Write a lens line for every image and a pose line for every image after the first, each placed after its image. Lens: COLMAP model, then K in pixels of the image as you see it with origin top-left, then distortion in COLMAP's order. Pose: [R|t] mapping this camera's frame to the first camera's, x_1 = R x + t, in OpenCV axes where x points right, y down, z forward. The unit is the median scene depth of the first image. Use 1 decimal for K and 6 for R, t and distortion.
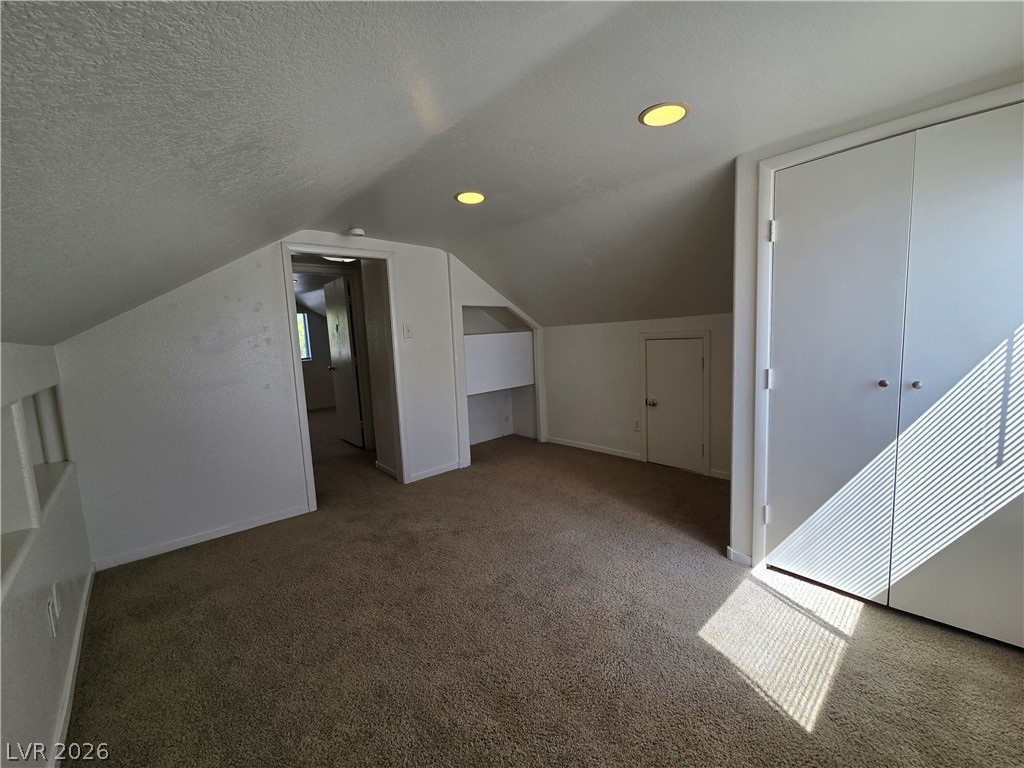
lens RADIAL K [[424.5, 0, 517.4], [0, 424.5, 383.5], [0, 0, 1]] dist [0.003929, 0.001072]
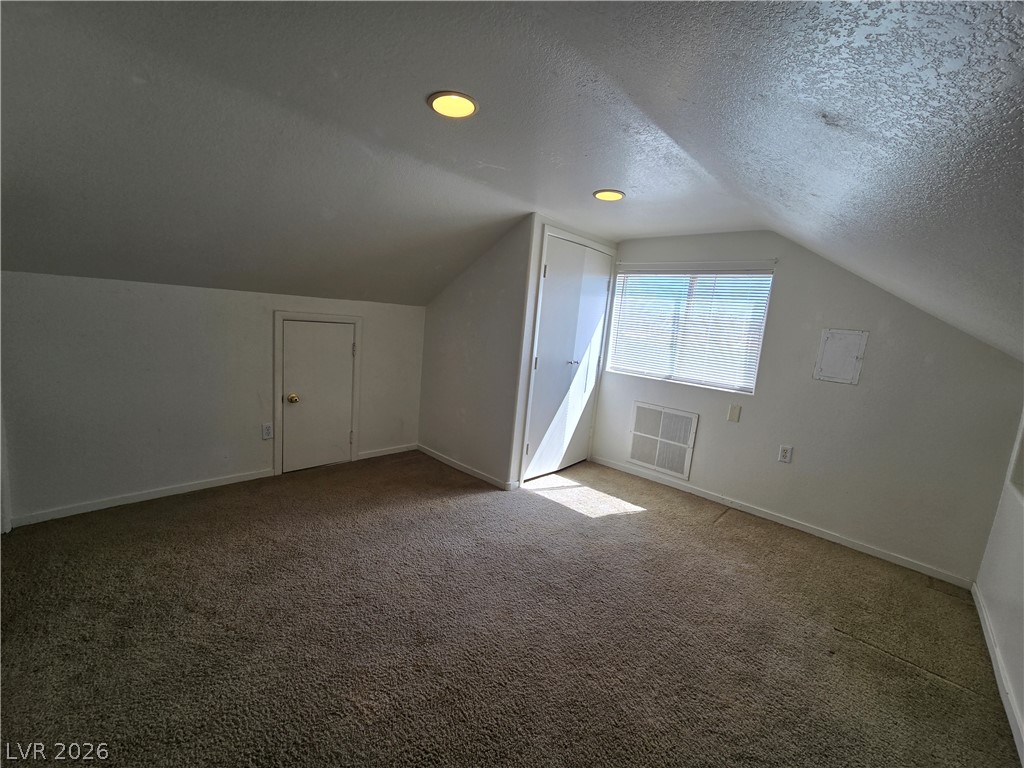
lens RADIAL K [[424.5, 0, 517.4], [0, 424.5, 383.5], [0, 0, 1]] dist [0.003929, 0.001072]
pose [[-0.093547, -0.115037, 0.988947, -1.018201], [0.028704, 0.992578, 0.118175, -0.130231], [-0.995201, 0.039442, -0.089550, 1.266796]]
